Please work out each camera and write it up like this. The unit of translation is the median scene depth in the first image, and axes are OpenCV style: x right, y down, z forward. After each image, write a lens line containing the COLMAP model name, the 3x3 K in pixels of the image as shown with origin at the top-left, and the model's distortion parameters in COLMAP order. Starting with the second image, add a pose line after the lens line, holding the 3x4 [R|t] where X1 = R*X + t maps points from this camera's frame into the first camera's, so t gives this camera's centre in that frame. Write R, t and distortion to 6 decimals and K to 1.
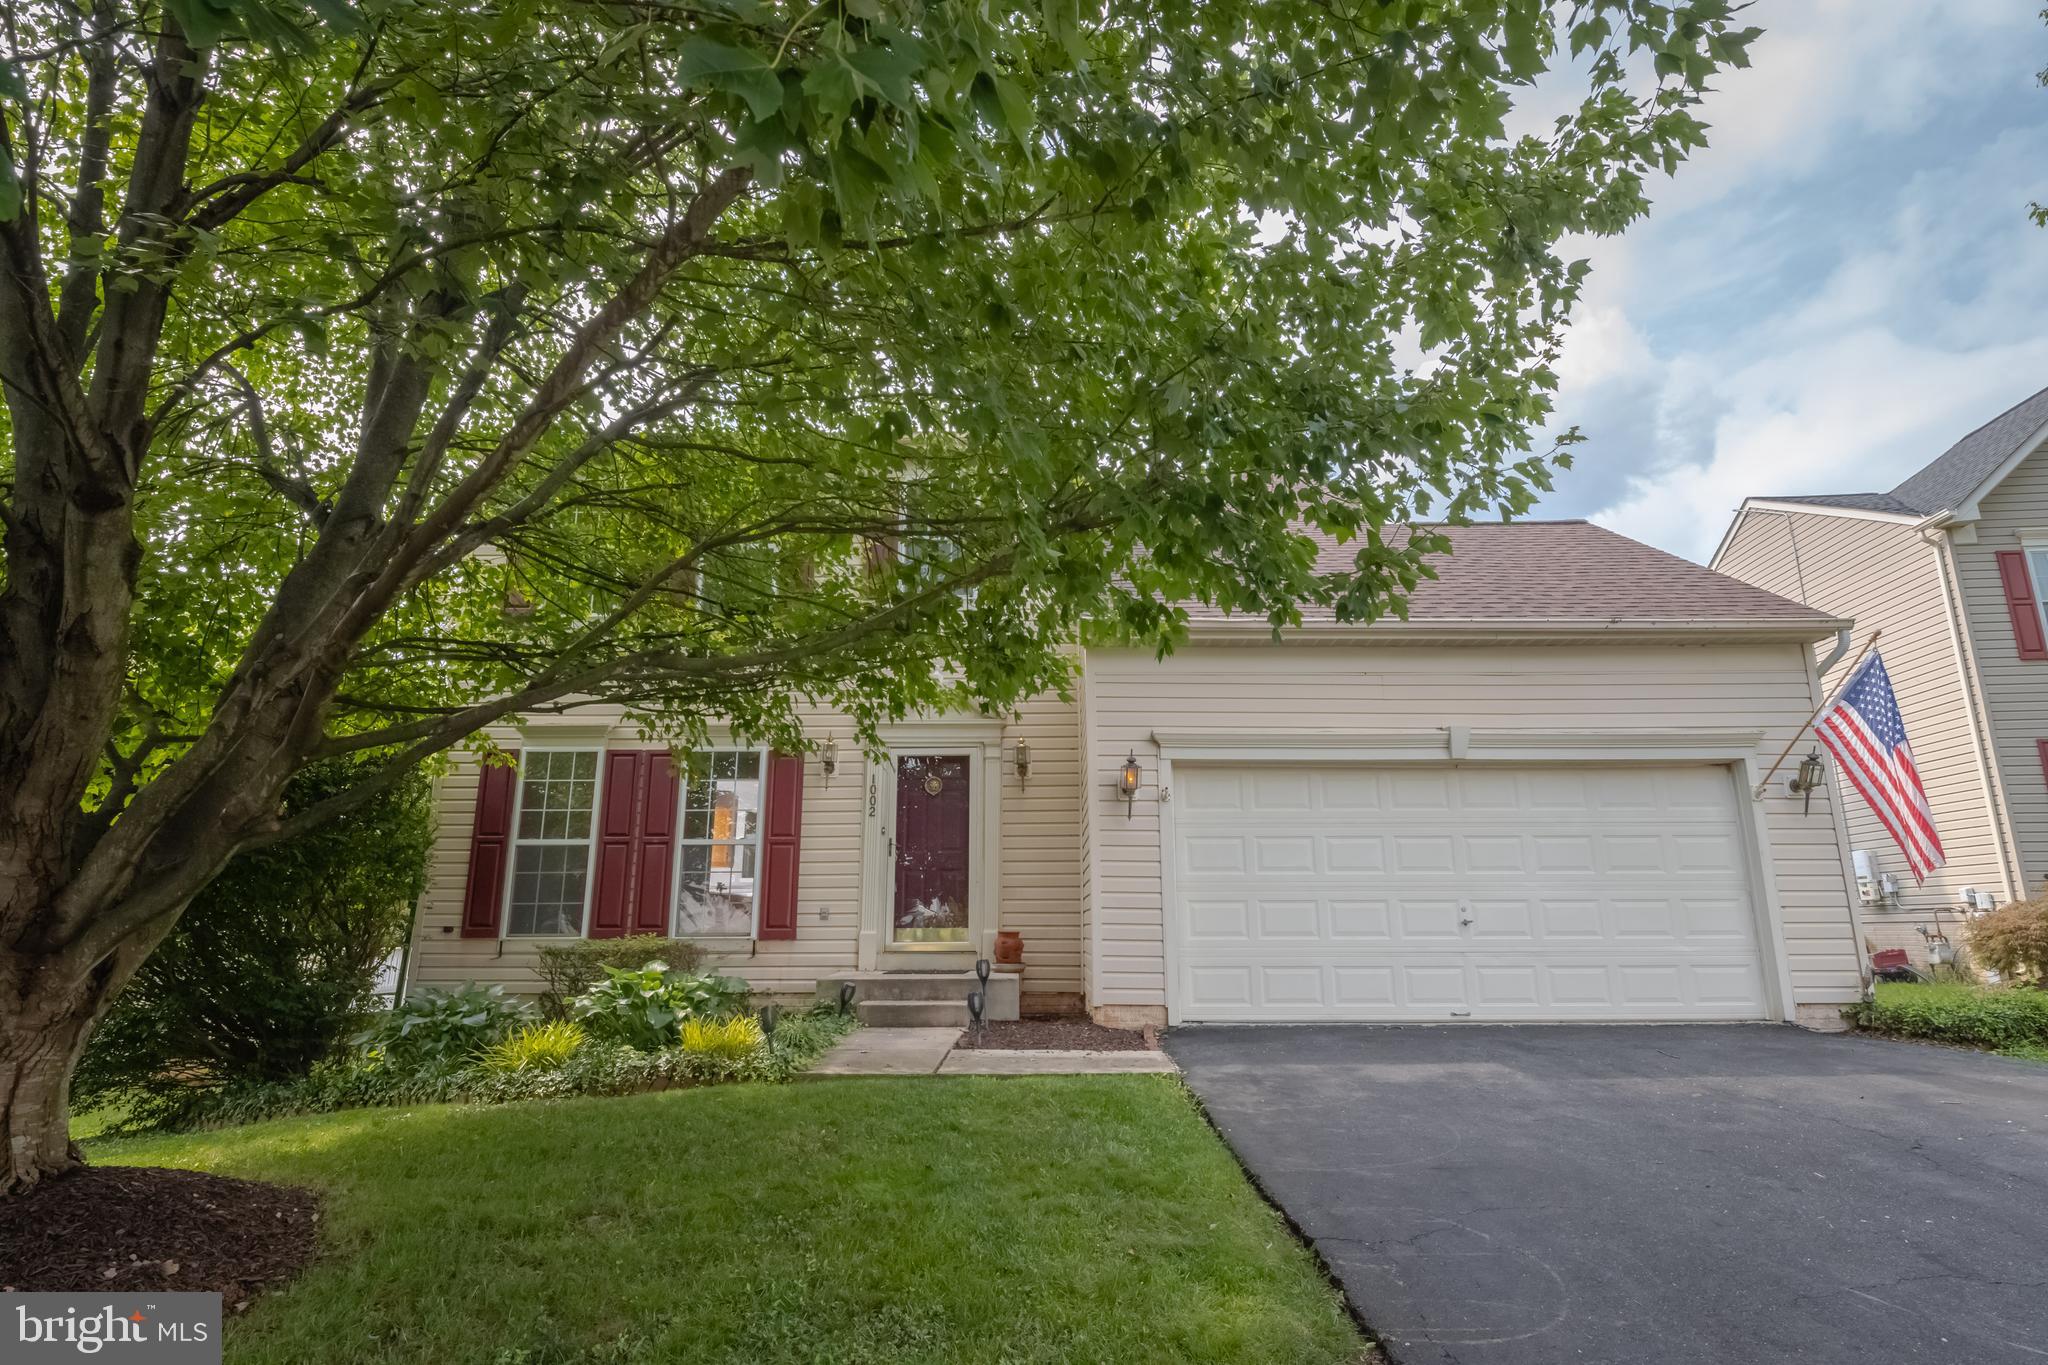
lens RADIAL K [[1031.2, 0, 1031.9], [0, 1031.2, 691.3], [0, 0, 1]] dist [-0.002207, -0.001310]
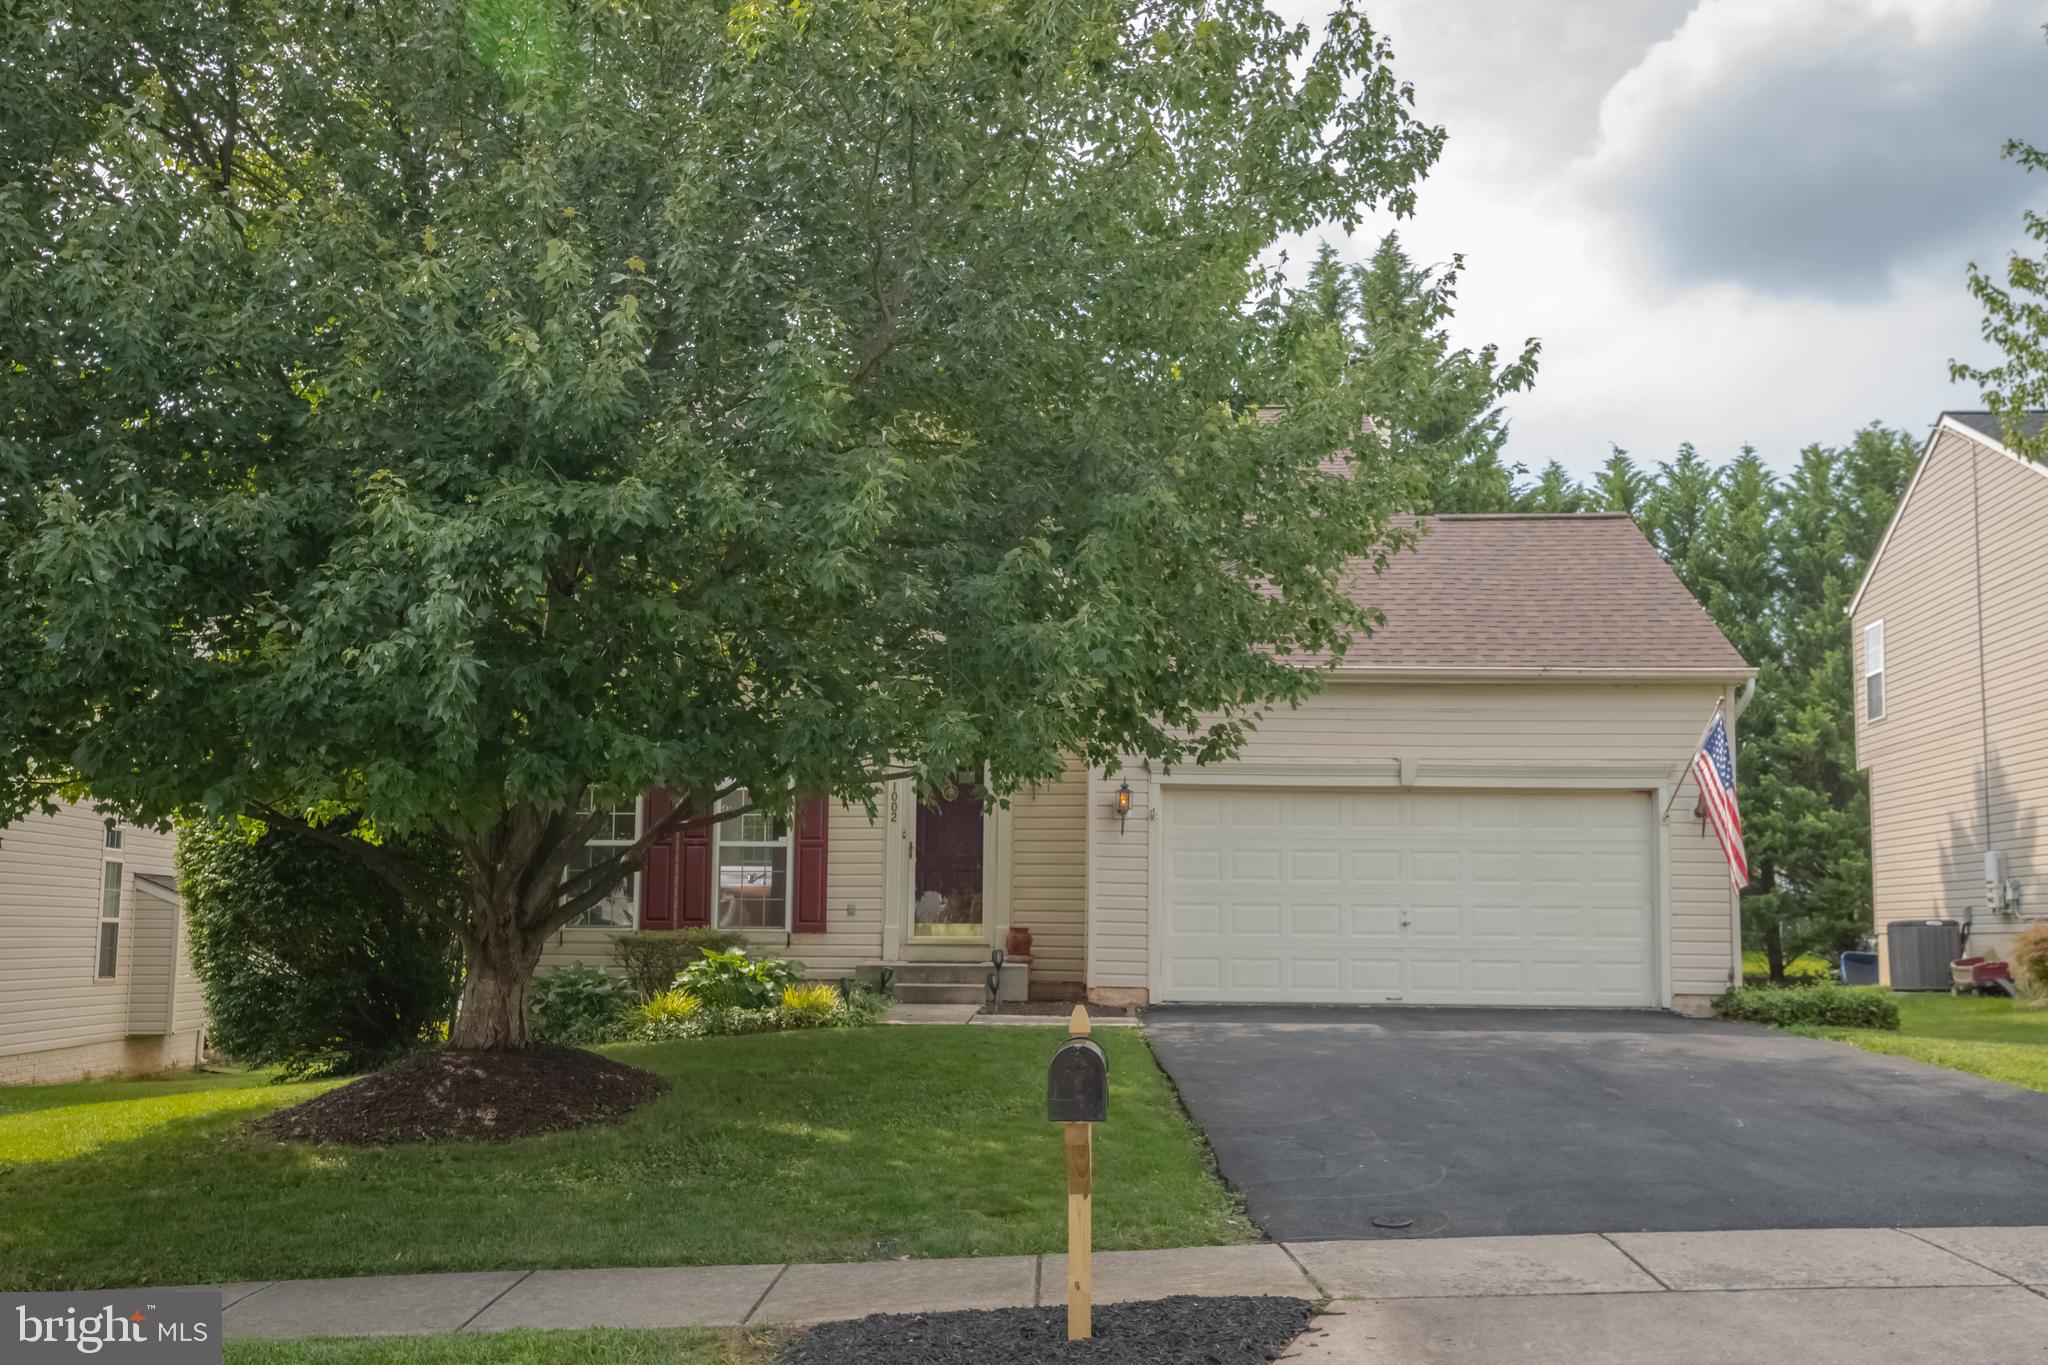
lens RADIAL K [[1817.5, 0, 1023.4], [0, 1817.5, 795.8], [0, 0, 1]] dist [0.049021, 0.007408]
pose [[0.999774, 0.009665, -0.018951, 0.020286], [-0.006656, 0.988226, 0.152856, -0.235885], [0.020206, -0.152695, 0.988067, -1.043957]]
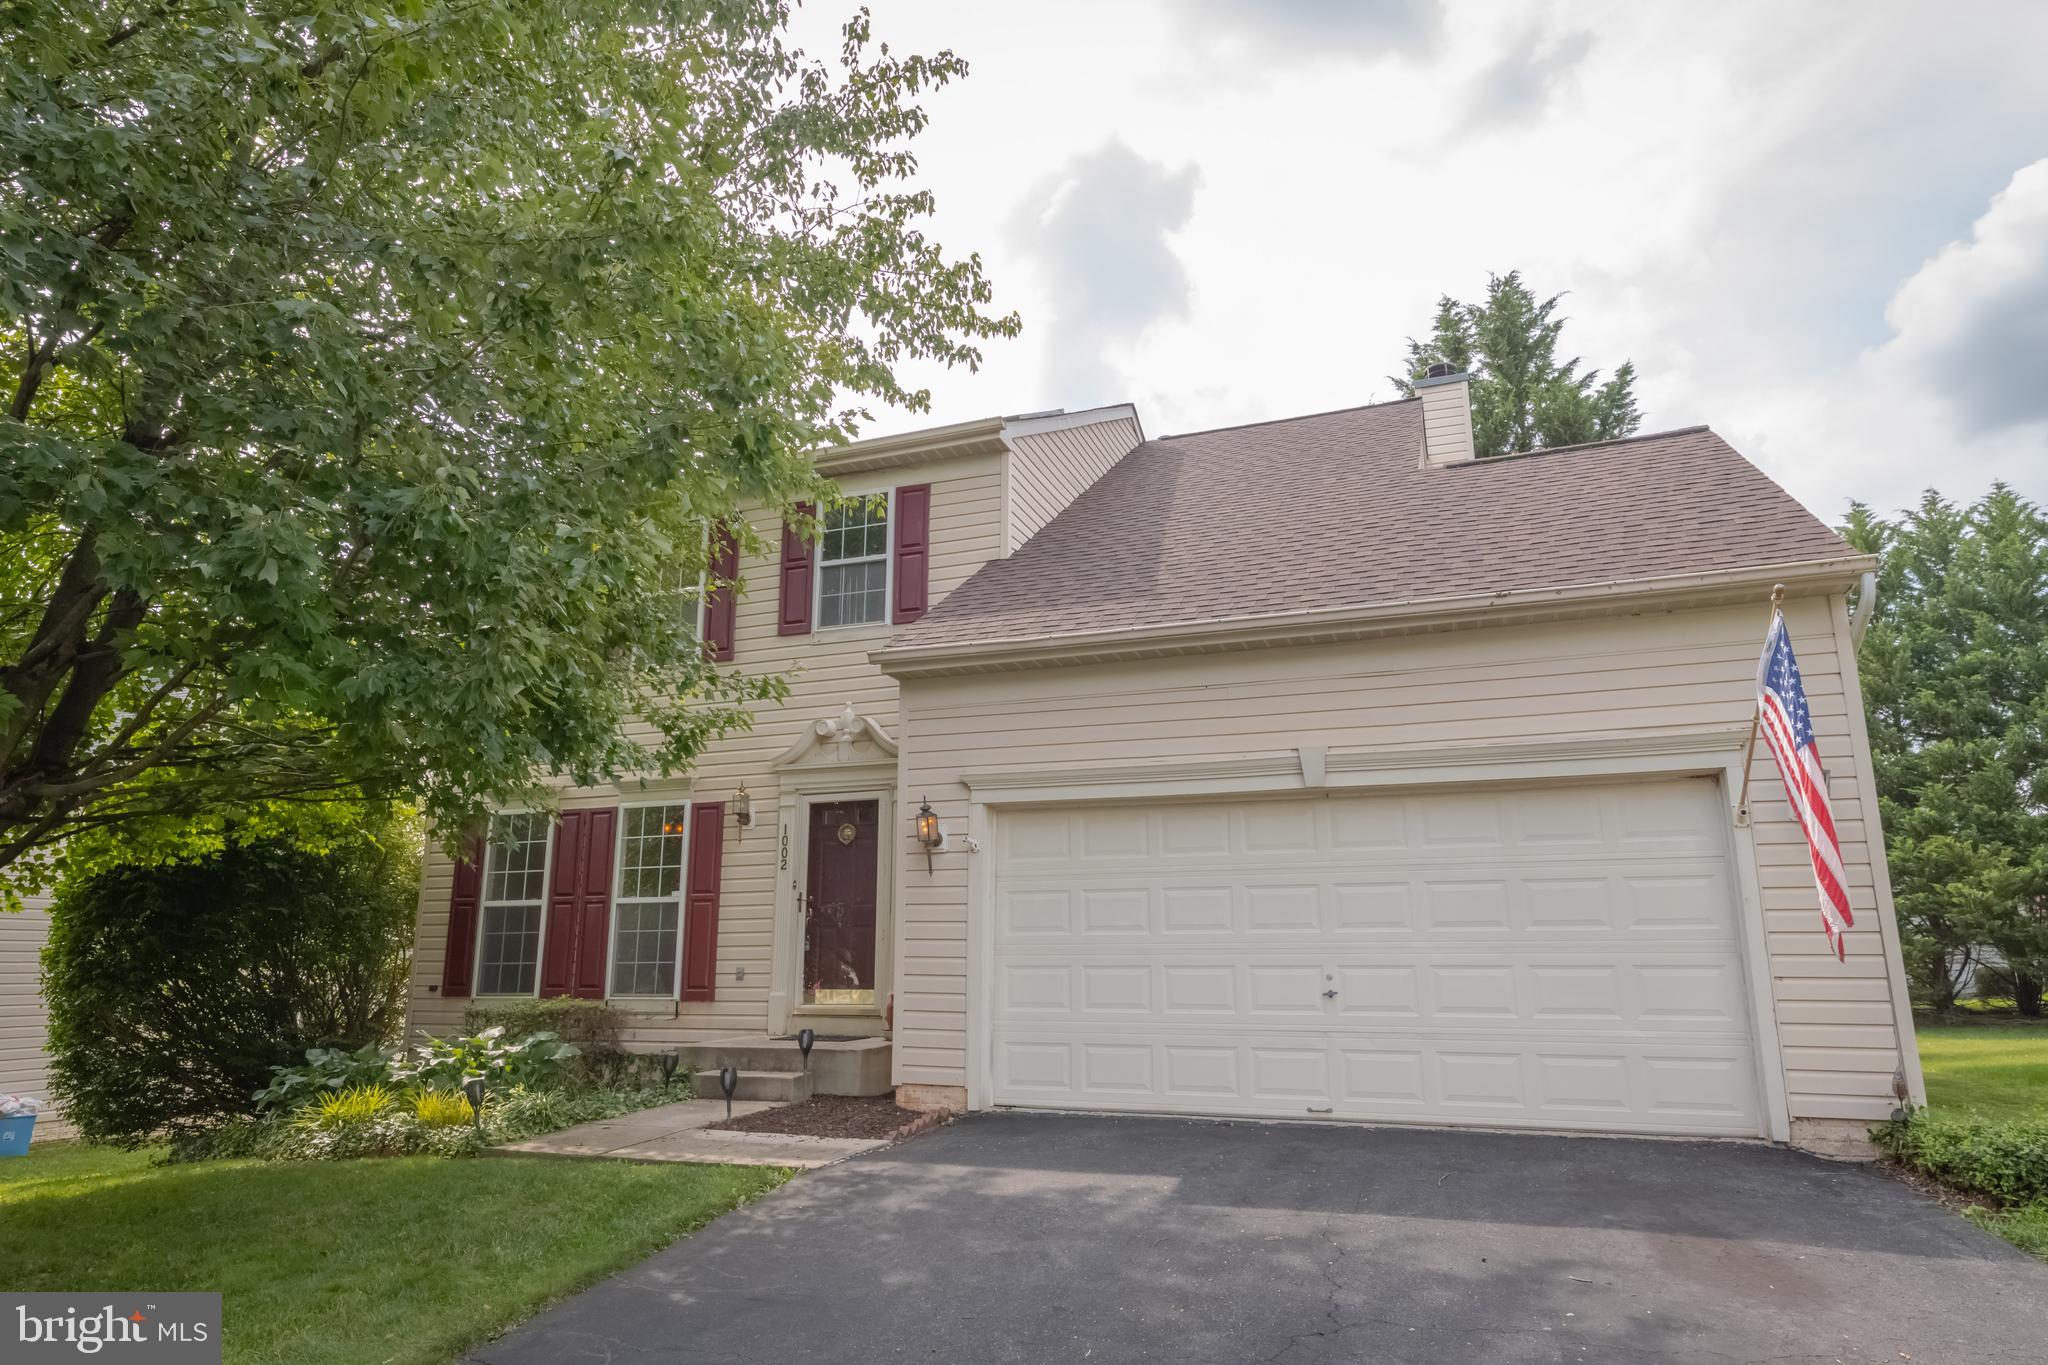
lens RADIAL K [[1210.6, 0, 1048.5], [0, 1210.6, 691.6], [0, 0, 1]] dist [0.006067, 0.000704]
pose [[0.938034, -0.075298, -0.338264, 0.544296], [0.078470, 0.996907, -0.004310, -0.020018], [0.337543, -0.022501, 0.941041, 0.056742]]
